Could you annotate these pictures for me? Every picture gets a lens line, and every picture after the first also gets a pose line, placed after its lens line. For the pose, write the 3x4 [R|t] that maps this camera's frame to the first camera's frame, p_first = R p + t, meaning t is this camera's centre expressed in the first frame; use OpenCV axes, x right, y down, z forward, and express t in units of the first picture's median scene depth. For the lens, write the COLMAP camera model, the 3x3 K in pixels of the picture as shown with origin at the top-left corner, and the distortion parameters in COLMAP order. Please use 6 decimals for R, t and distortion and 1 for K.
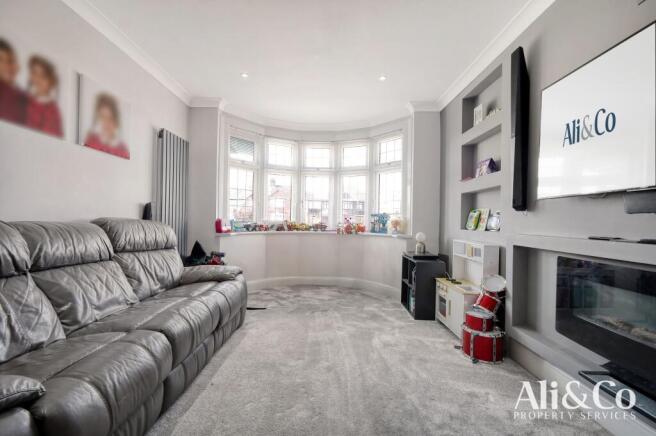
lens RADIAL K [[283.3, 0, 328.0], [0, 283.3, 218.0], [0, 0, 1]] dist [-0.000027, -0.000052]
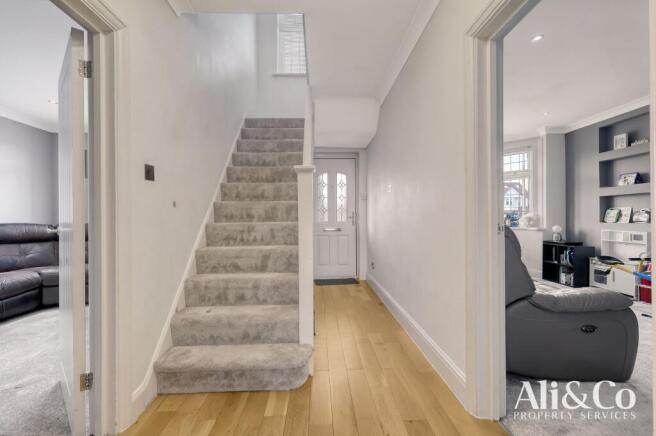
lens RADIAL K [[283.3, 0, 328.0], [0, 283.3, 218.0], [0, 0, 1]] dist [-0.000027, -0.000052]
pose [[0.999345, -0.020582, 0.029748, -0.899359], [0.020376, 0.999766, 0.007222, -0.018780], [-0.029890, -0.006611, 0.999531, -0.341675]]
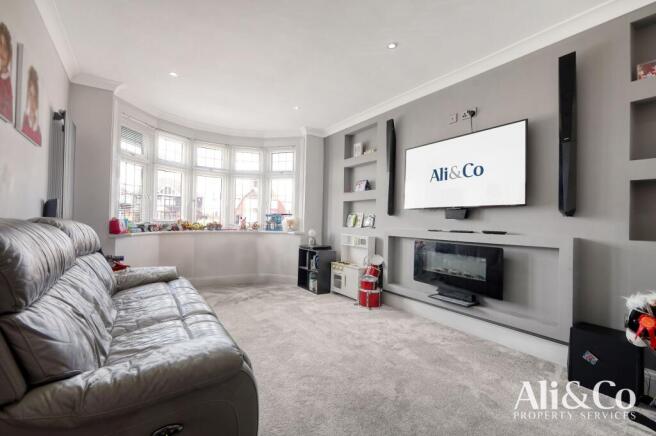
lens RADIAL K [[283.3, 0, 328.0], [0, 283.3, 218.0], [0, 0, 1]] dist [-0.000027, -0.000052]
pose [[0.826103, 0.006558, 0.563481, -0.391455], [-0.009999, 0.999945, 0.003021, -0.007524], [-0.563431, -0.008130, 0.826123, -0.124306]]
